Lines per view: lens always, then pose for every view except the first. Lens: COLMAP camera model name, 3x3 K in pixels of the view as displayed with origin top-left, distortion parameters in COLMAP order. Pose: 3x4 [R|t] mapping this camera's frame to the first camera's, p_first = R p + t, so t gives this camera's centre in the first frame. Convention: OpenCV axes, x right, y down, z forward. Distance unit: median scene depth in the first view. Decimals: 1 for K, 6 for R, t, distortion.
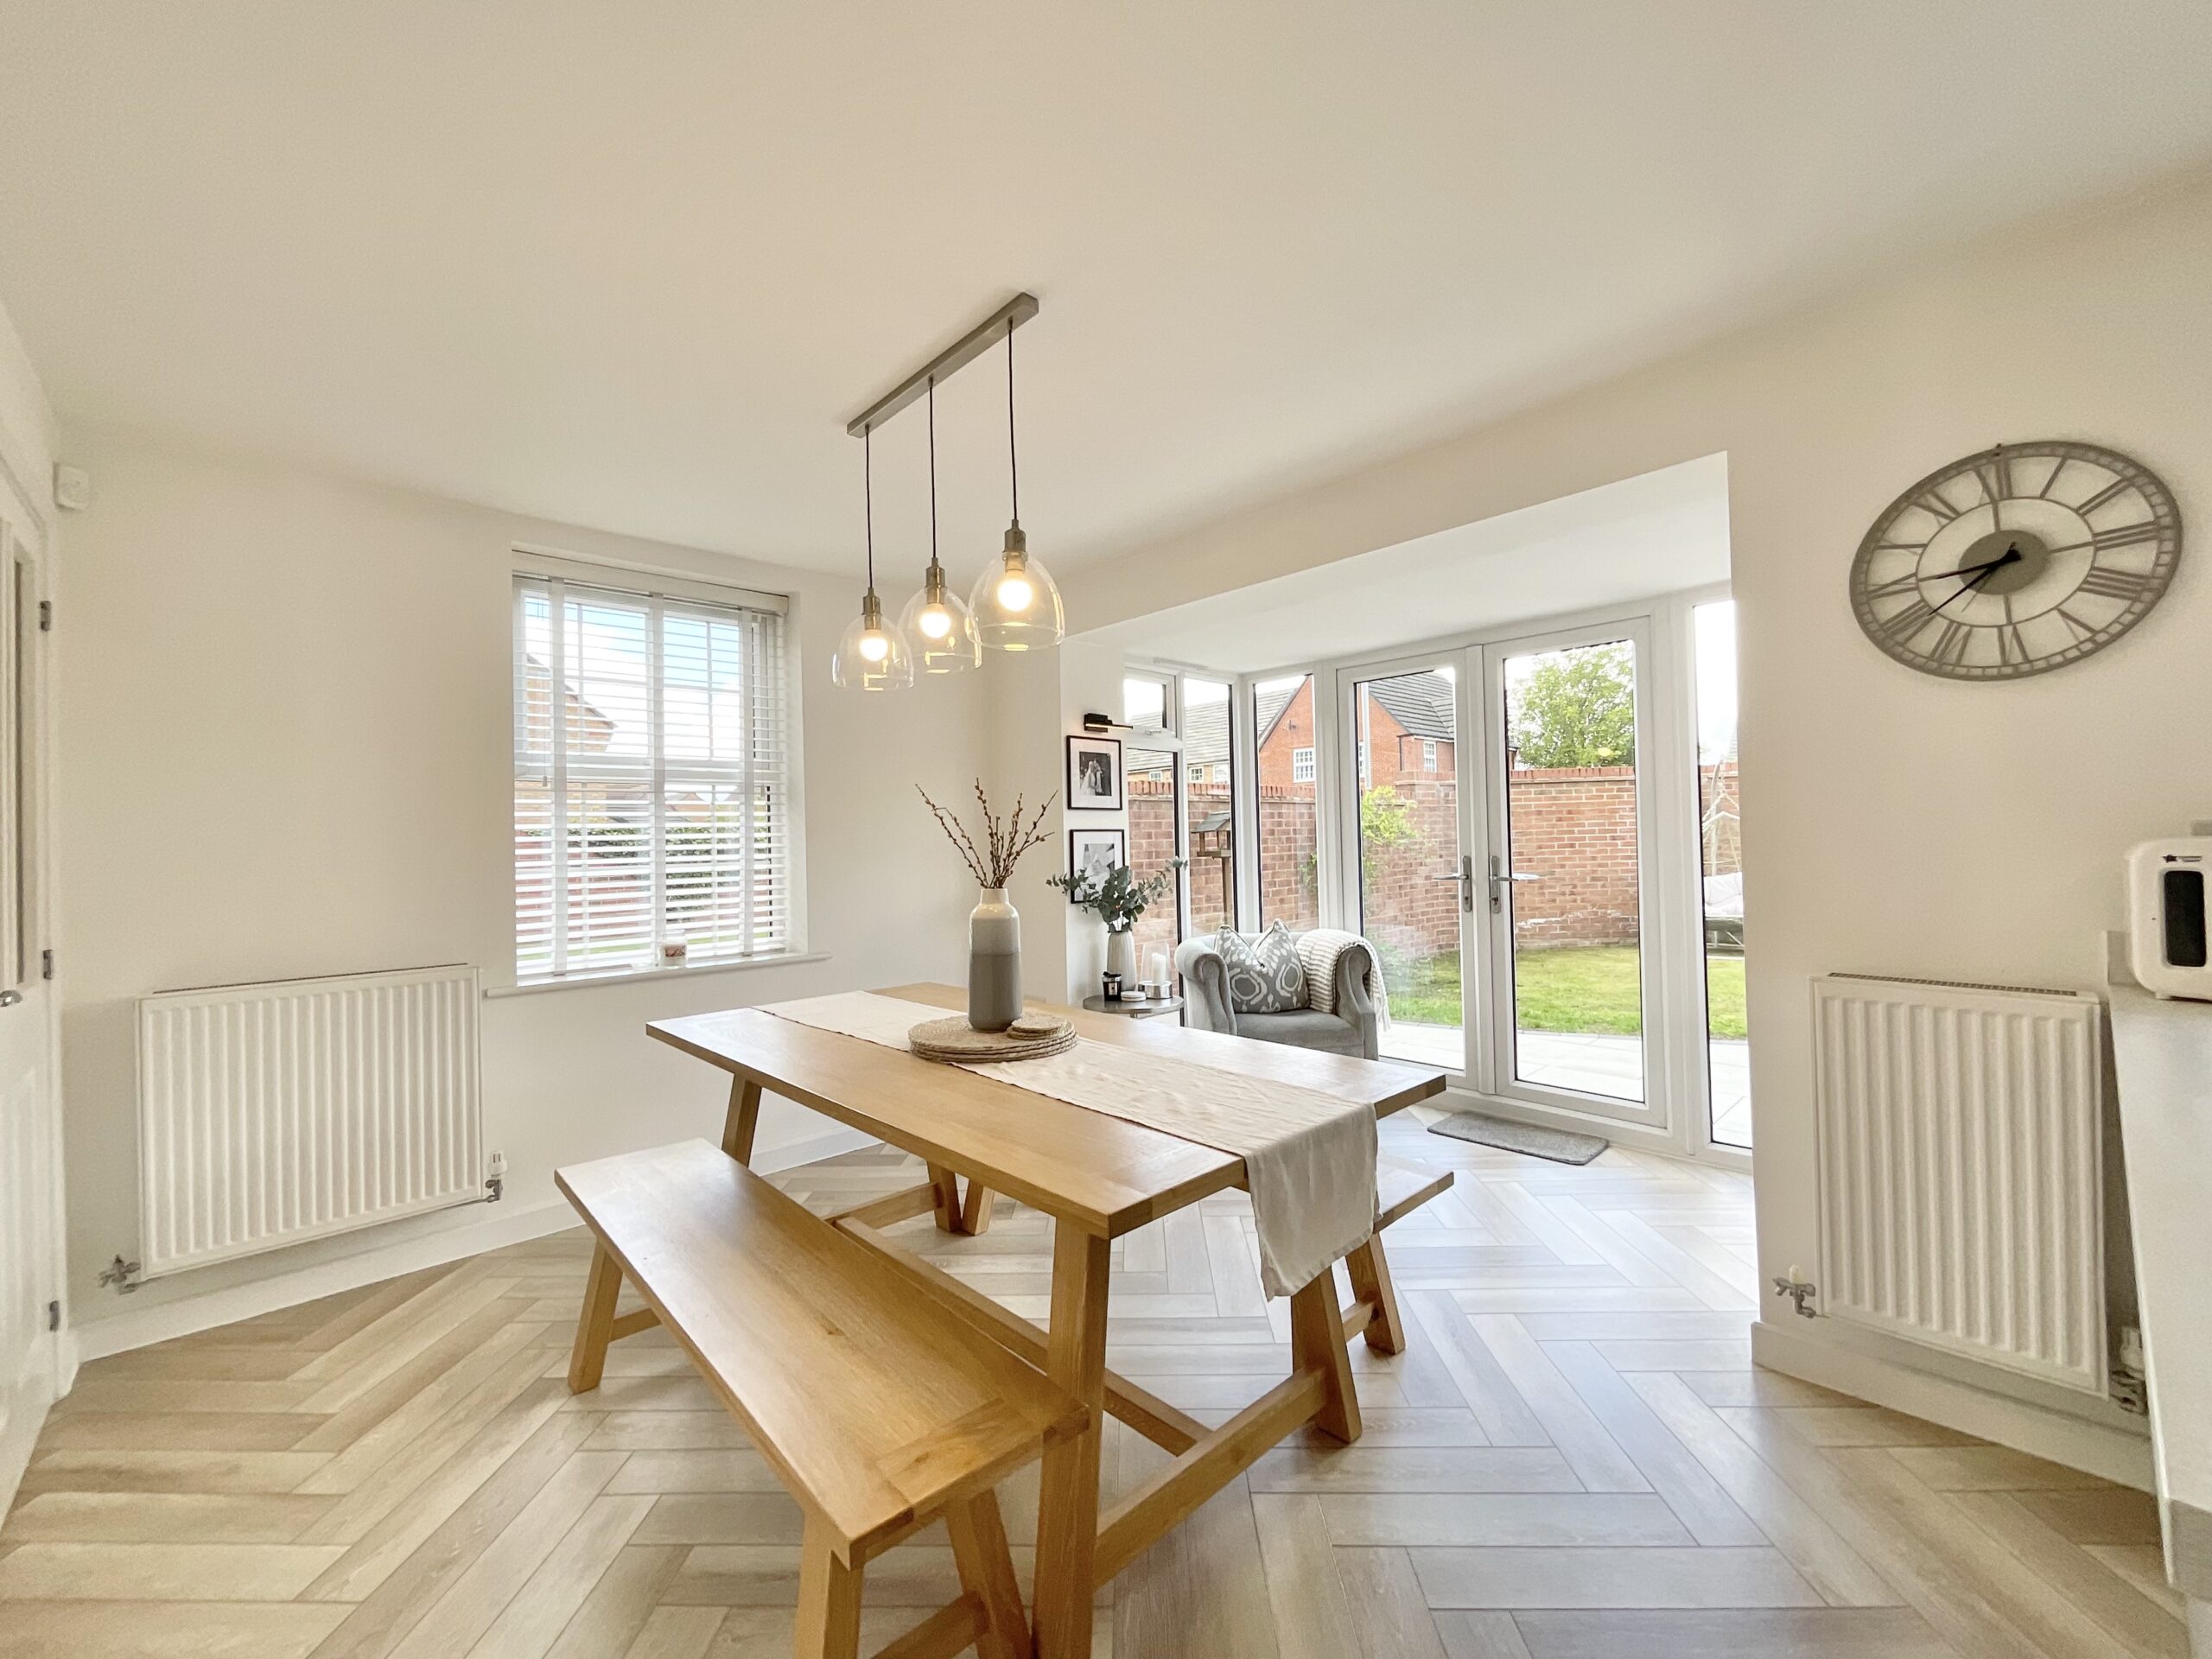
lens RADIAL K [[897.4, 0, 1106.9], [0, 897.4, 832.2], [0, 0, 1]] dist [-0.015607, 0.006422]
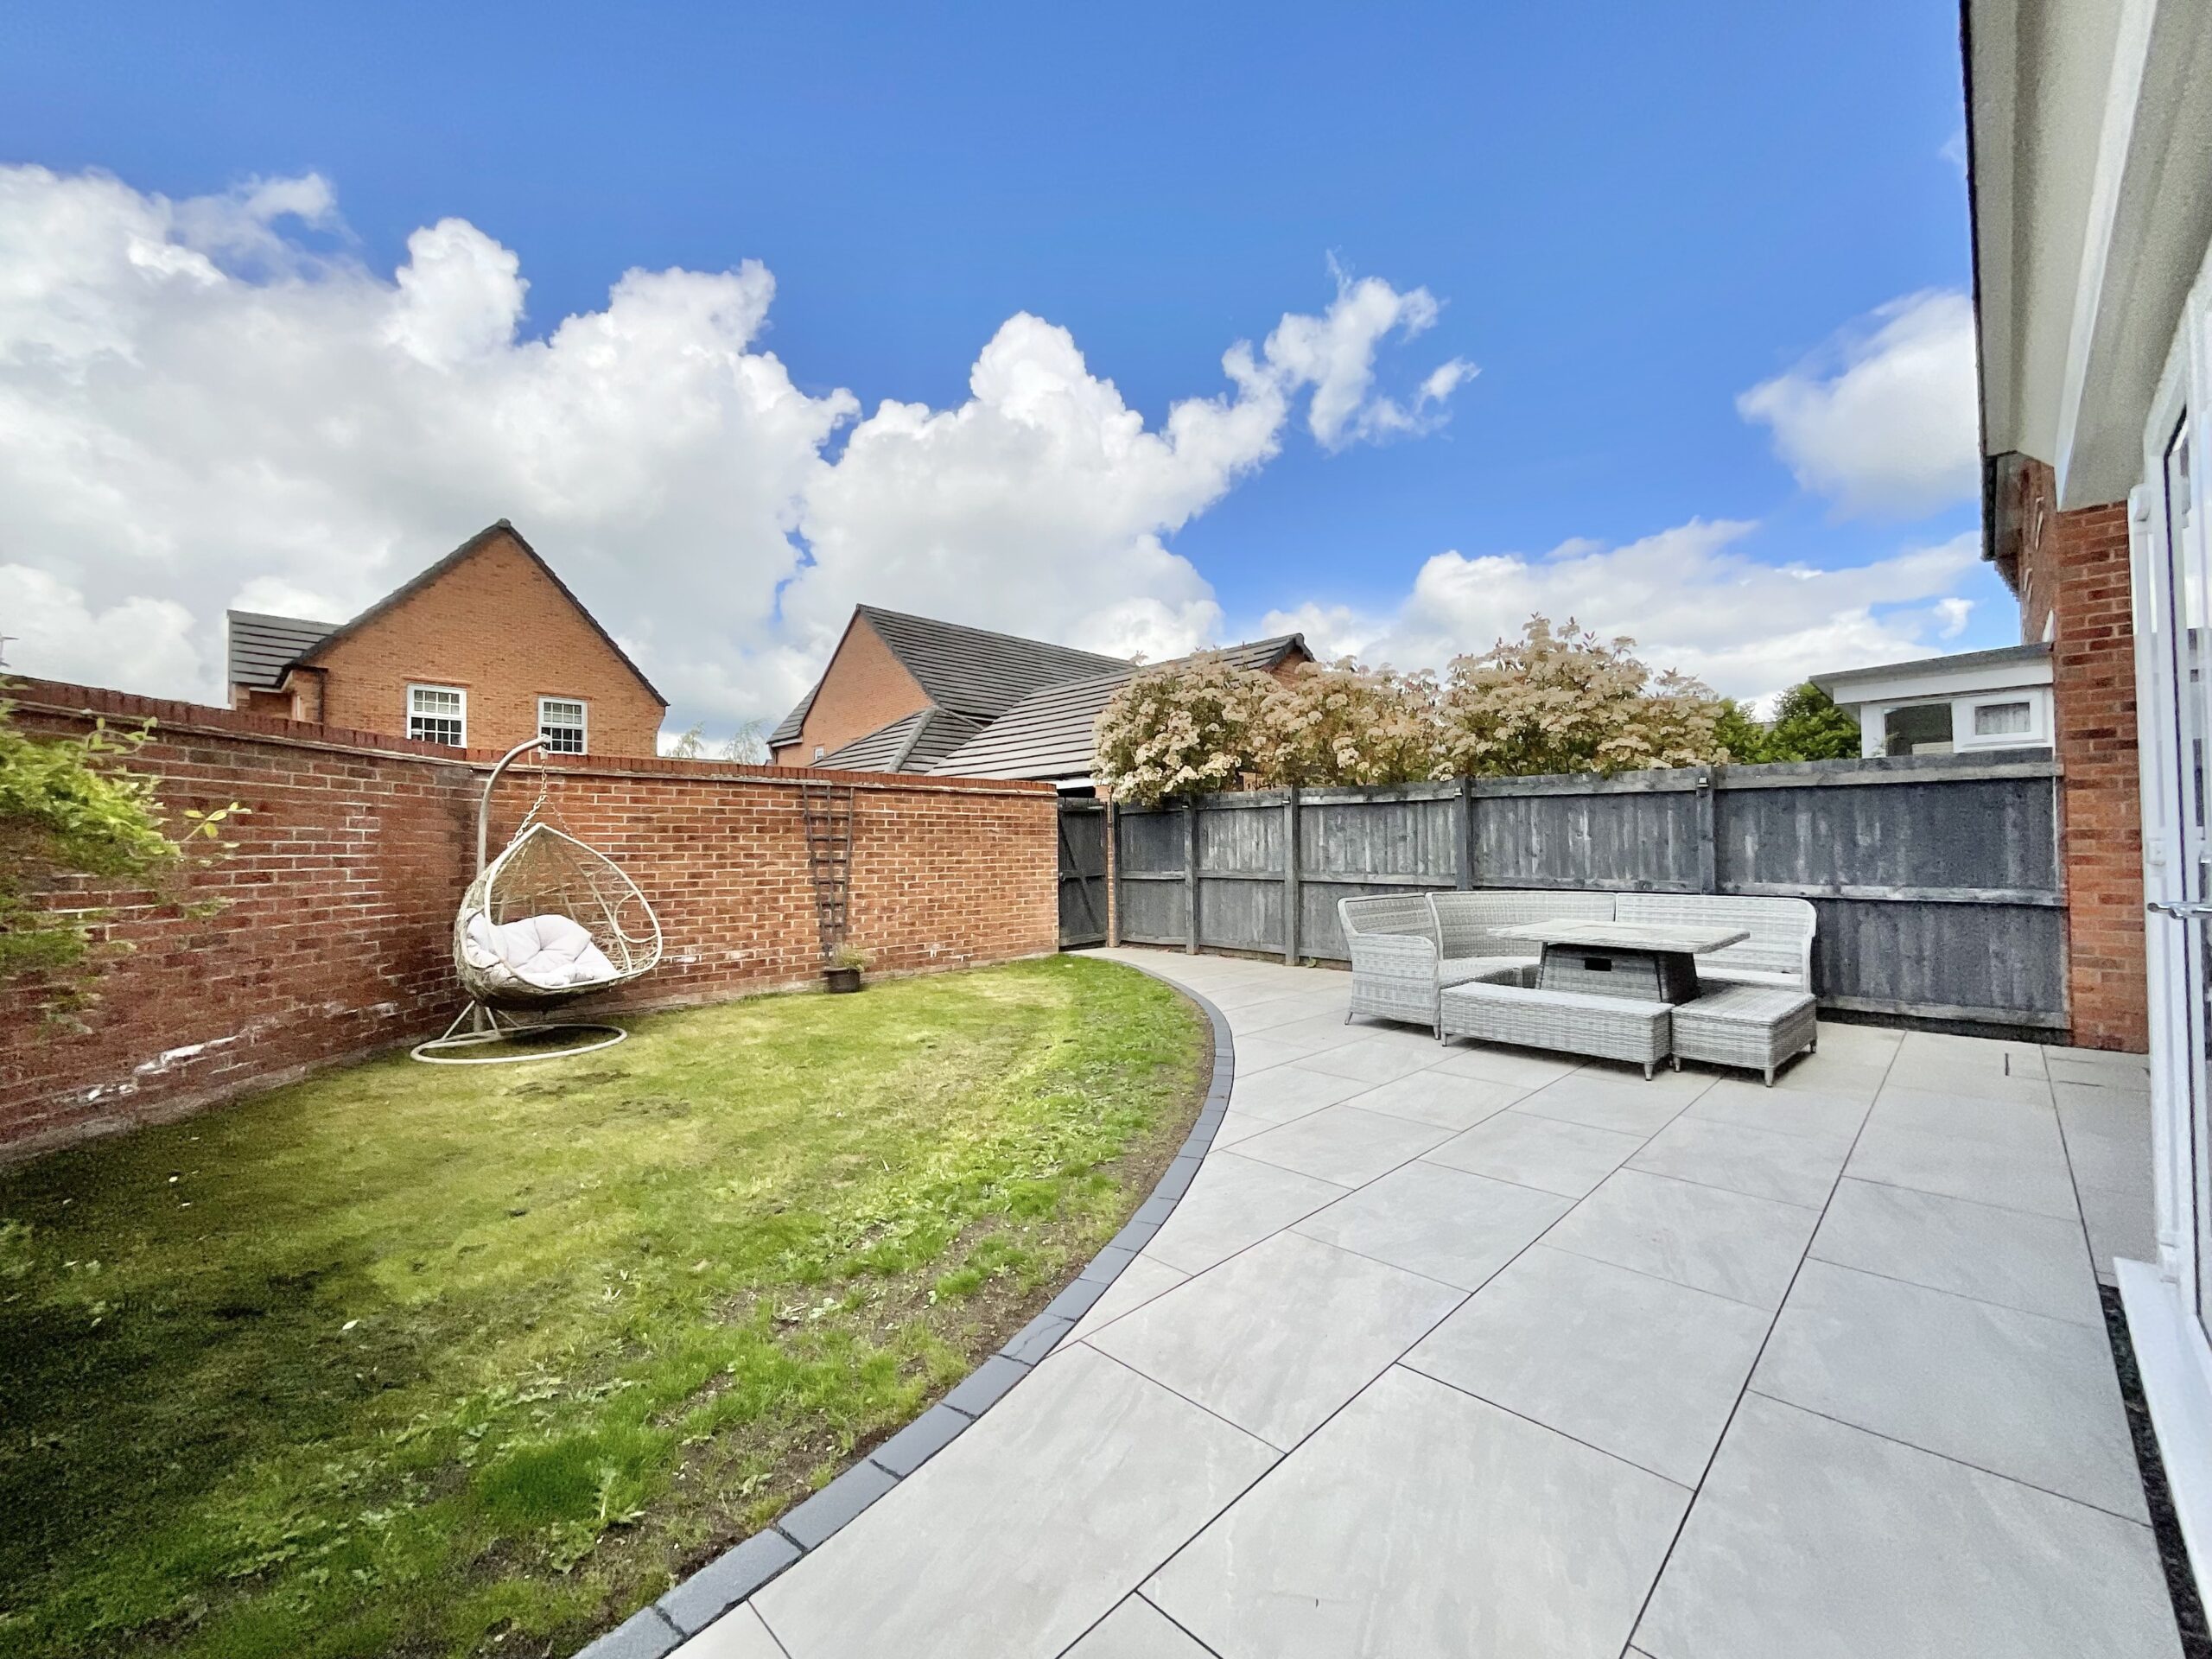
lens RADIAL K [[899.2, 0, 1101.7], [0, 899.2, 841.3], [0, 0, 1]] dist [0.002575, 0.000336]
pose [[-0.029075, 0.037205, 0.998885, 0.089551], [0.000424, 0.999307, -0.037209, 0.043223], [-0.999577, -0.000658, -0.029071, 1.788350]]
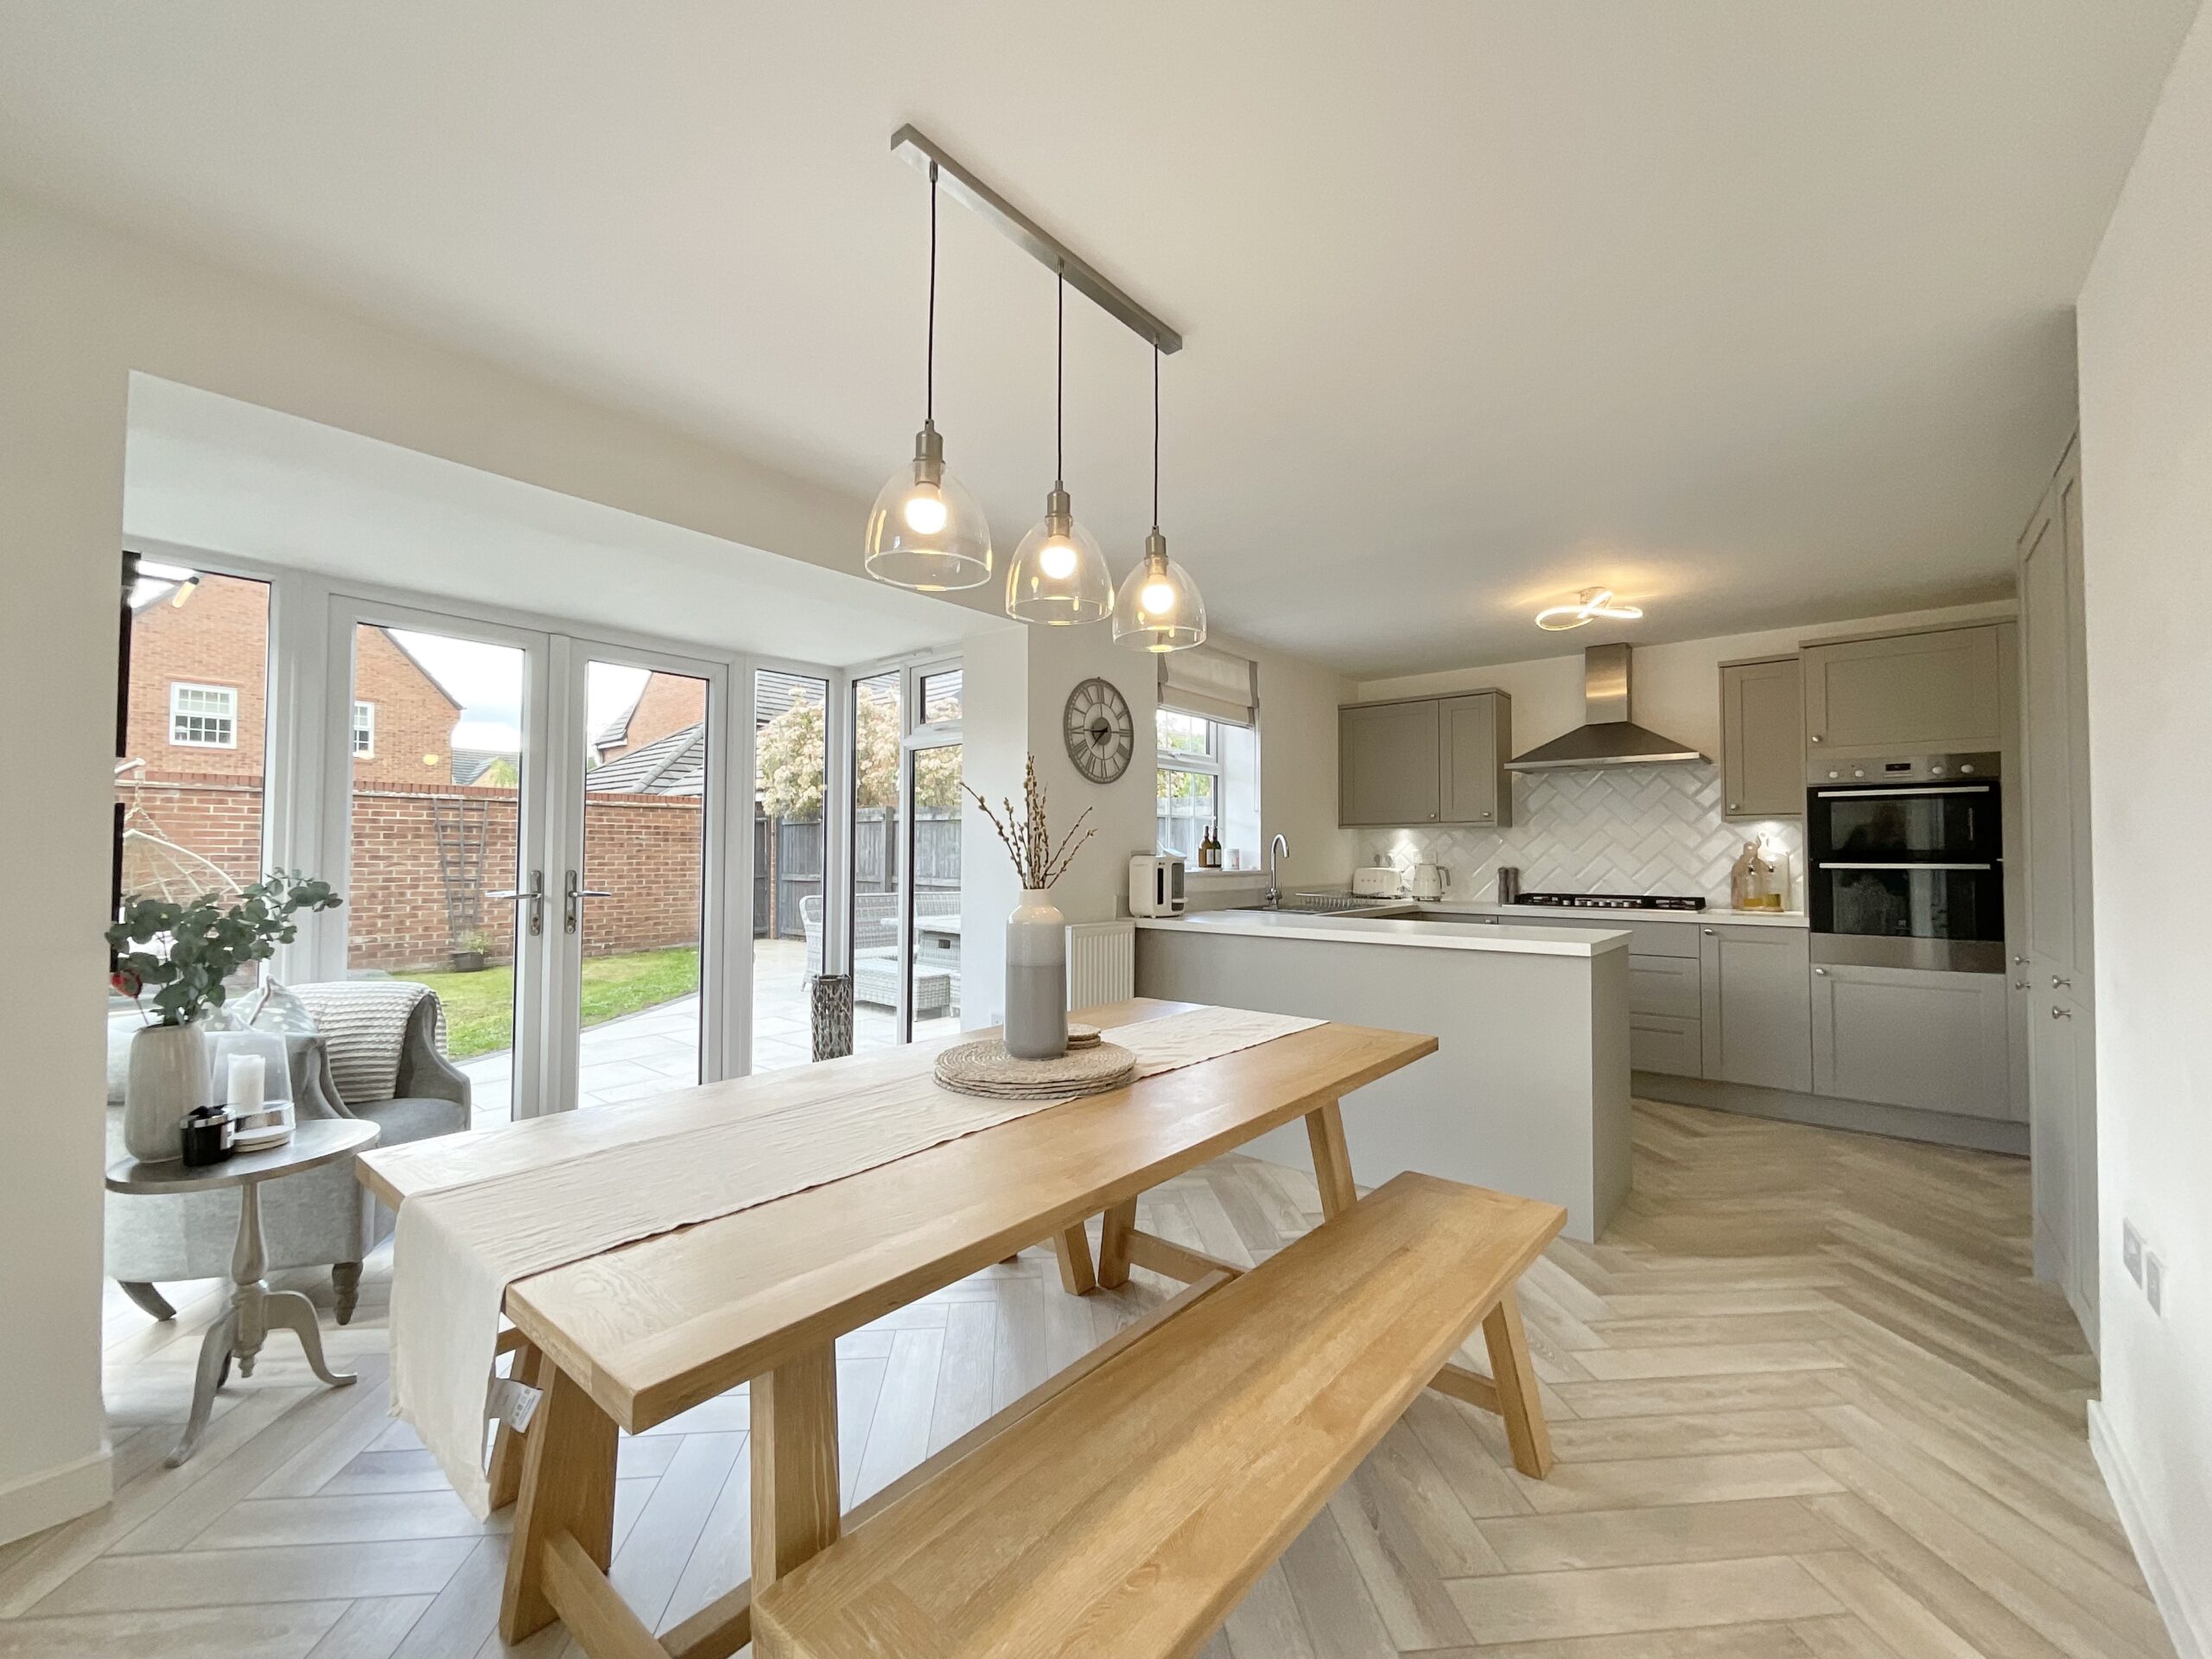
lens RADIAL K [[894.7, 0, 1102.9], [0, 894.7, 833.8], [0, 0, 1]] dist [0.001211, 0.000194]
pose [[-0.127585, 0.047802, 0.990675, -0.645610], [-0.010852, 0.998711, -0.049587, 0.033922], [-0.991768, -0.017078, -0.126902, 0.690416]]
